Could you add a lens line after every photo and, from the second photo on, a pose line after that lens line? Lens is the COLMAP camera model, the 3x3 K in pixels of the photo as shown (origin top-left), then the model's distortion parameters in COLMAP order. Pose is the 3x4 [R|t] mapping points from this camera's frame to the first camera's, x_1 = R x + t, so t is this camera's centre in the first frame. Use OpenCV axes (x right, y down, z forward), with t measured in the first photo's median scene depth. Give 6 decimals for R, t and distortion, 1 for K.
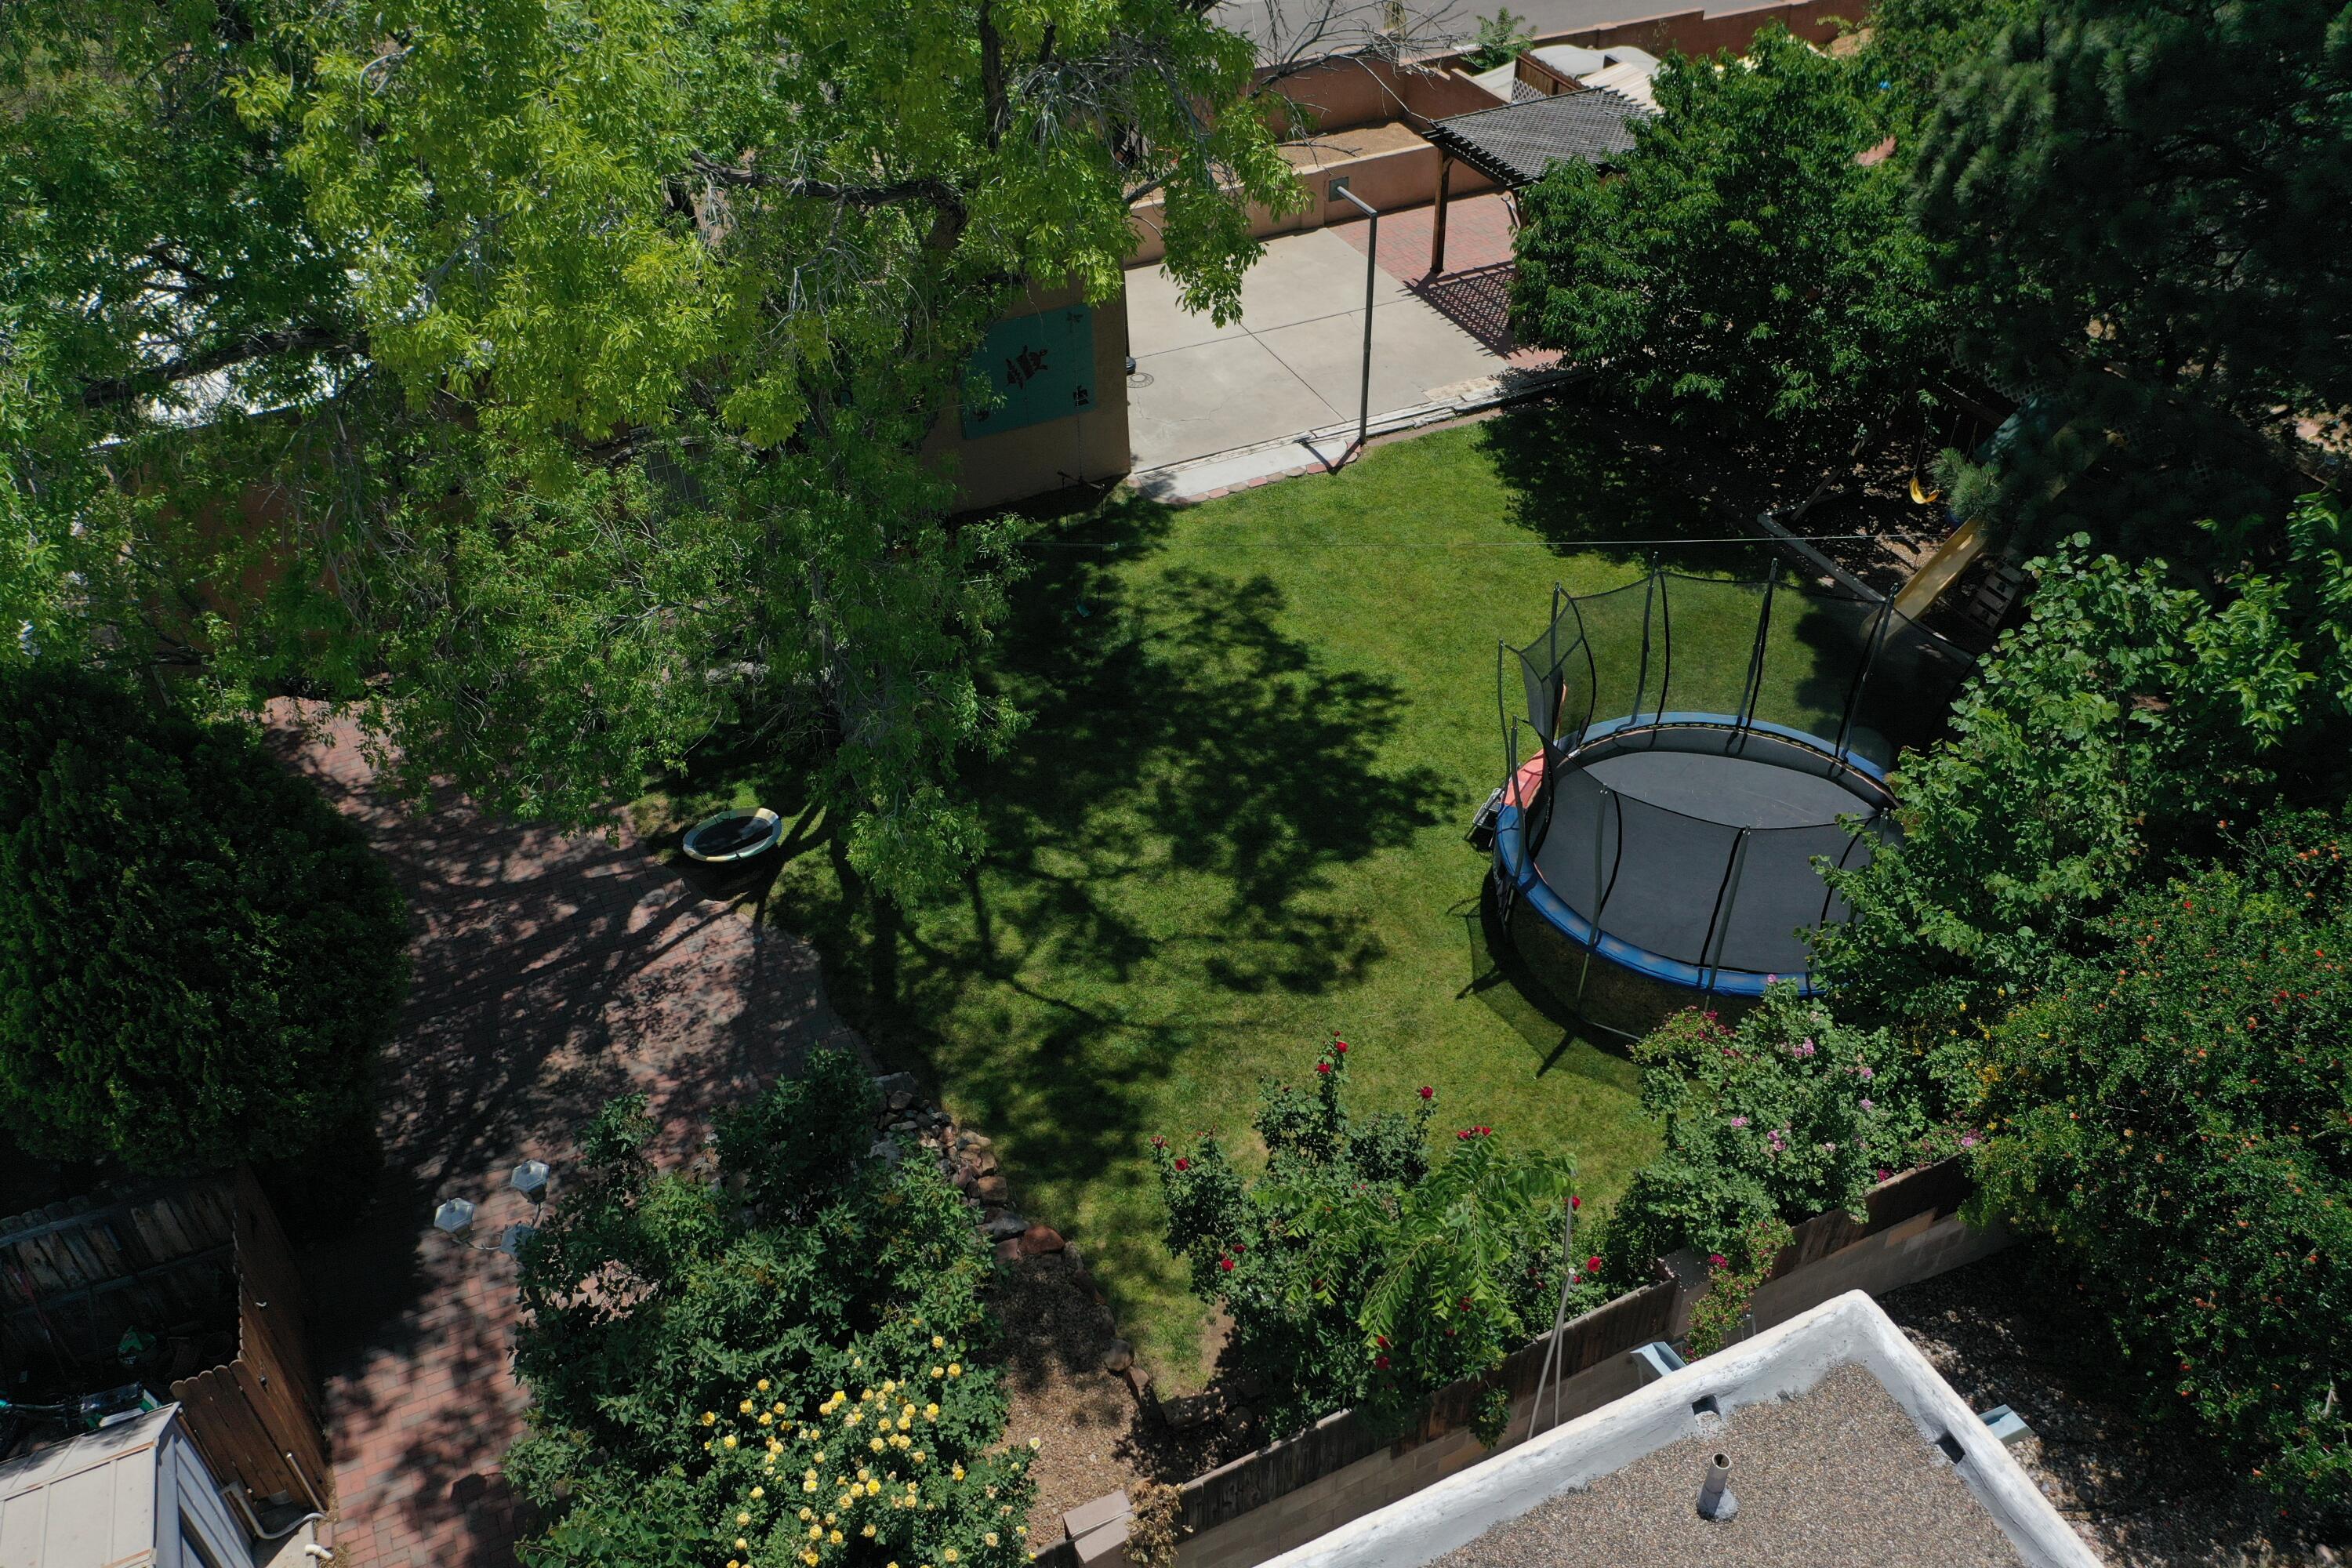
lens RADIAL K [[1837.0, 0, 1176.0], [0, 1837.0, 784.0], [0, 0, 1]] dist [0.003245, -0.002980]
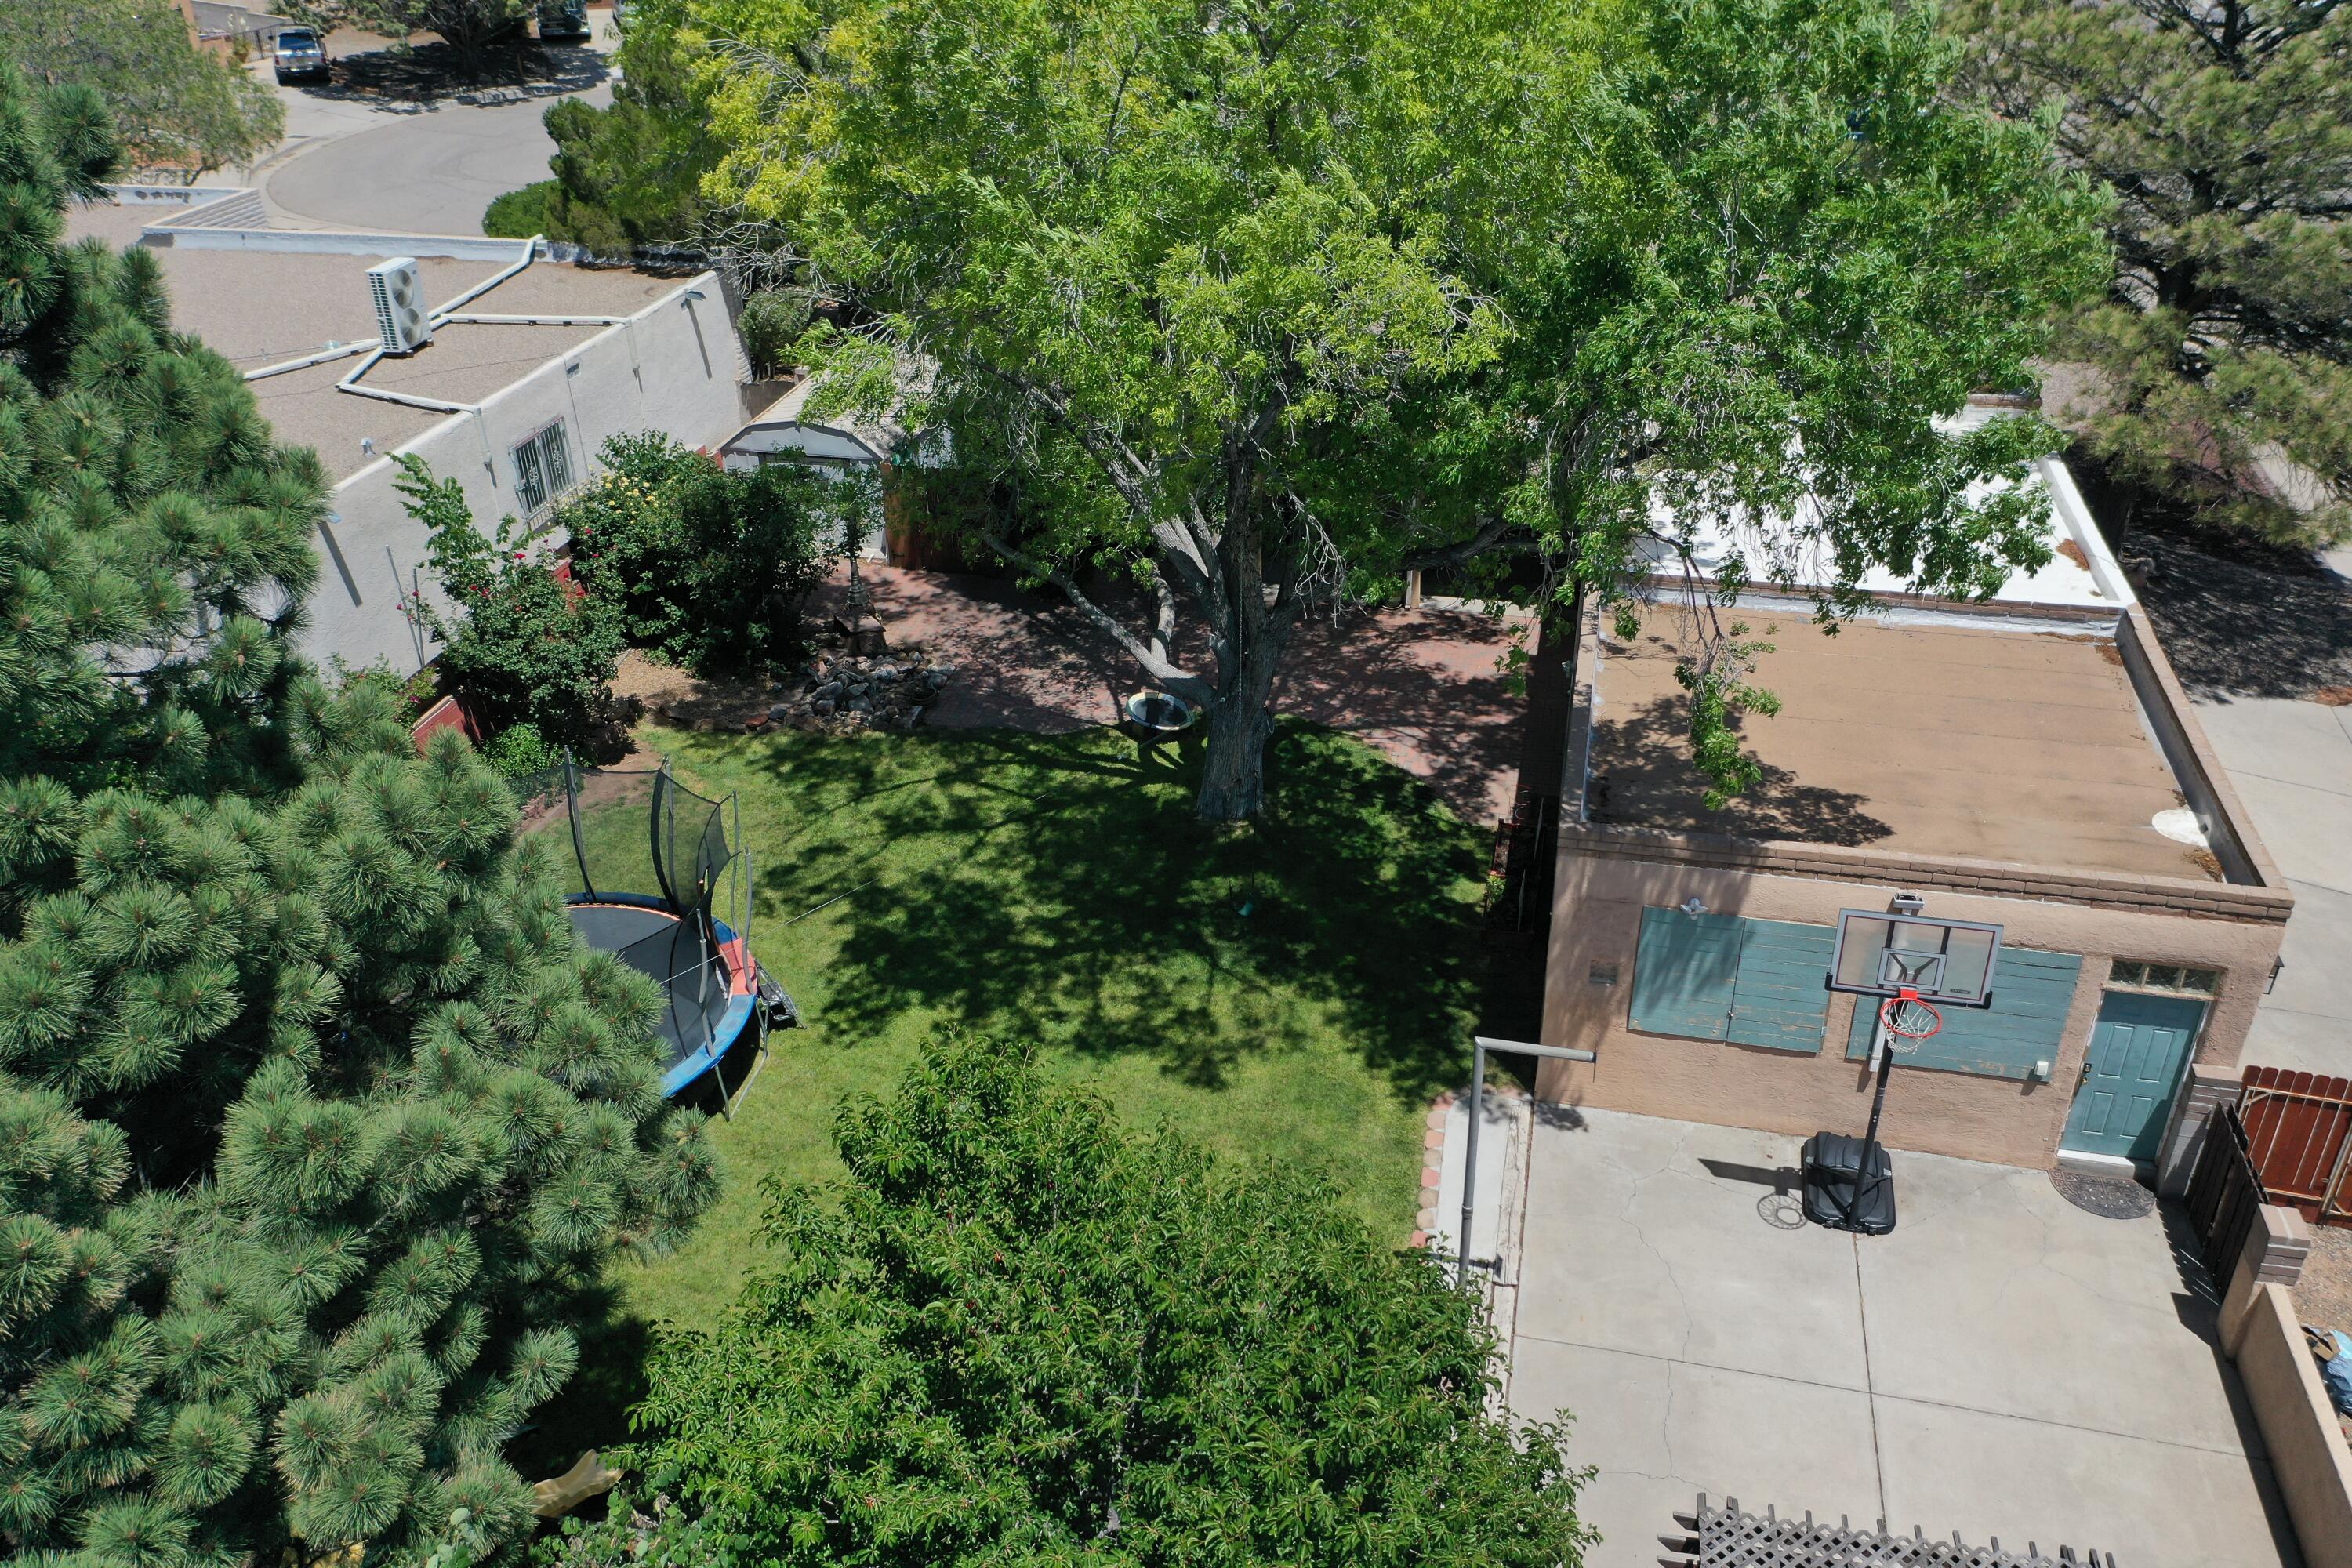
lens RADIAL K [[1837.0, 0, 1176.0], [0, 1837.0, 784.0], [0, 0, 1]] dist [0.003245, -0.002980]
pose [[-0.625859, 0.421513, -0.656222, 0.712187], [-0.456750, 0.483925, 0.746456, -1.018096], [0.632203, 0.766906, -0.110343, 1.204336]]
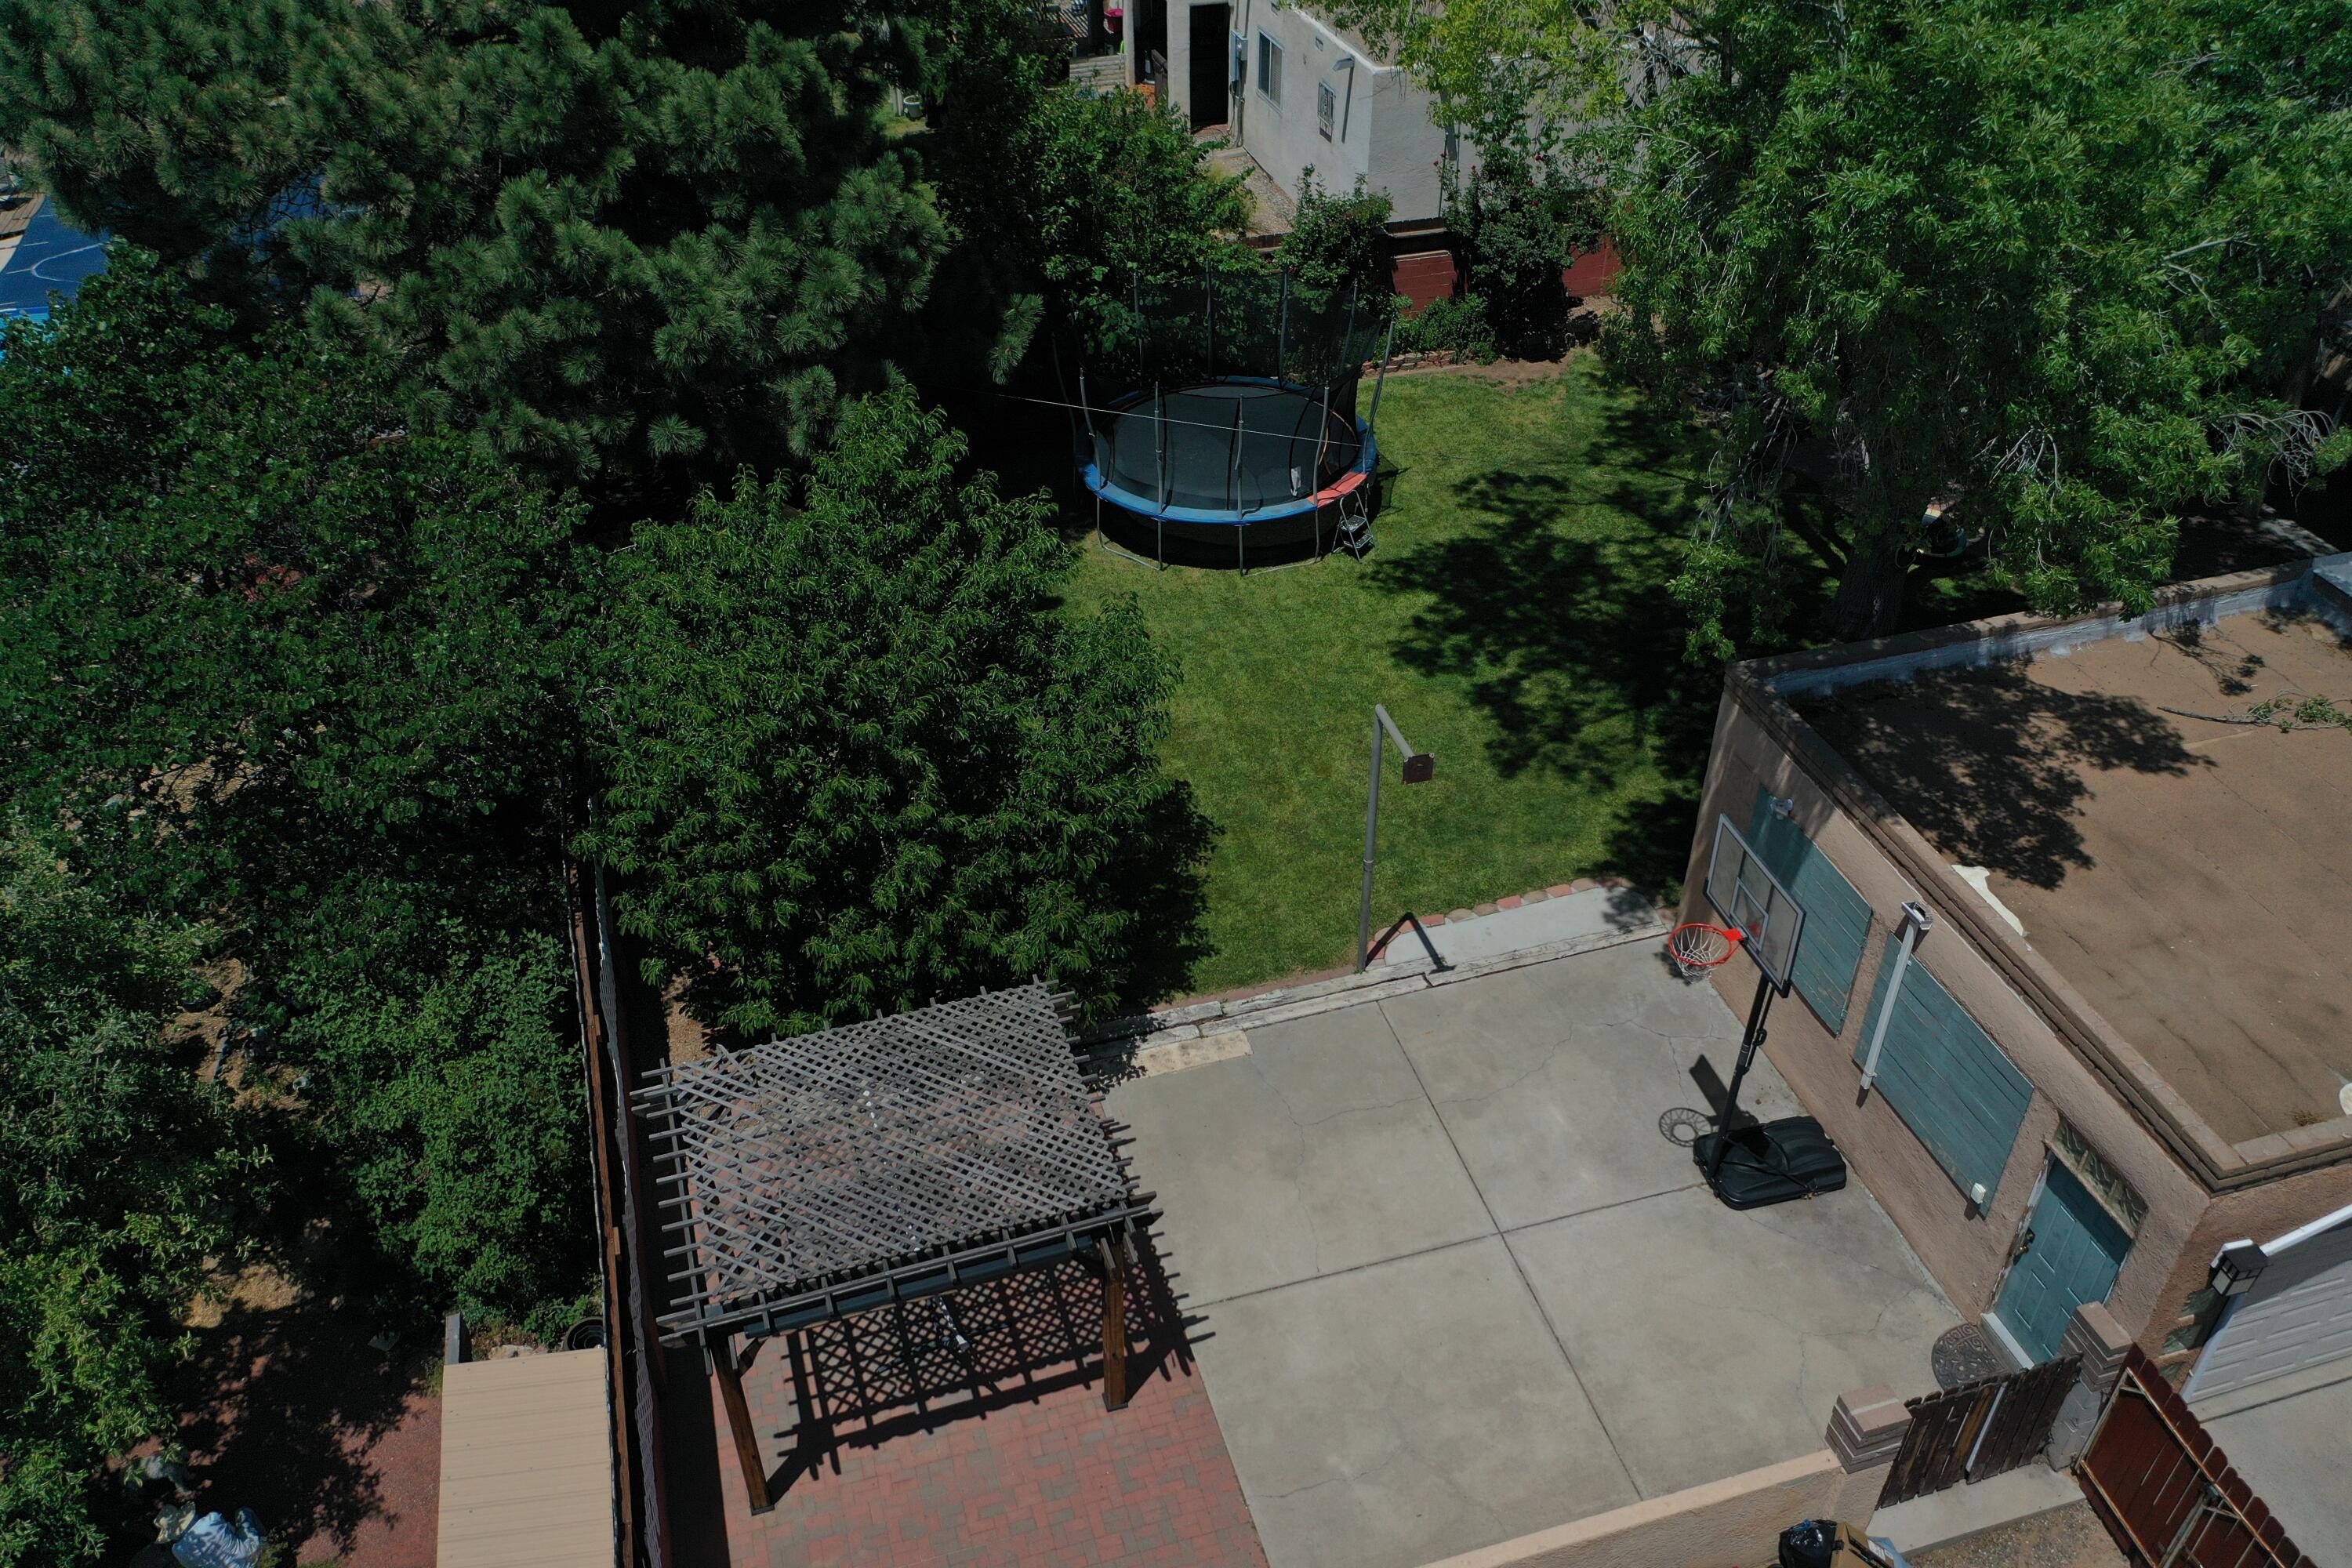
lens RADIAL K [[1899.4, 0, 1176.0], [0, 1899.4, 784.0], [0, 0, 1]] dist [-0.004864, -0.001991]
pose [[-0.988641, -0.075300, 0.130076, 0.109882], [0.107044, 0.254755, 0.961063, -1.328532], [-0.105506, 0.964069, -0.243801, 1.569642]]
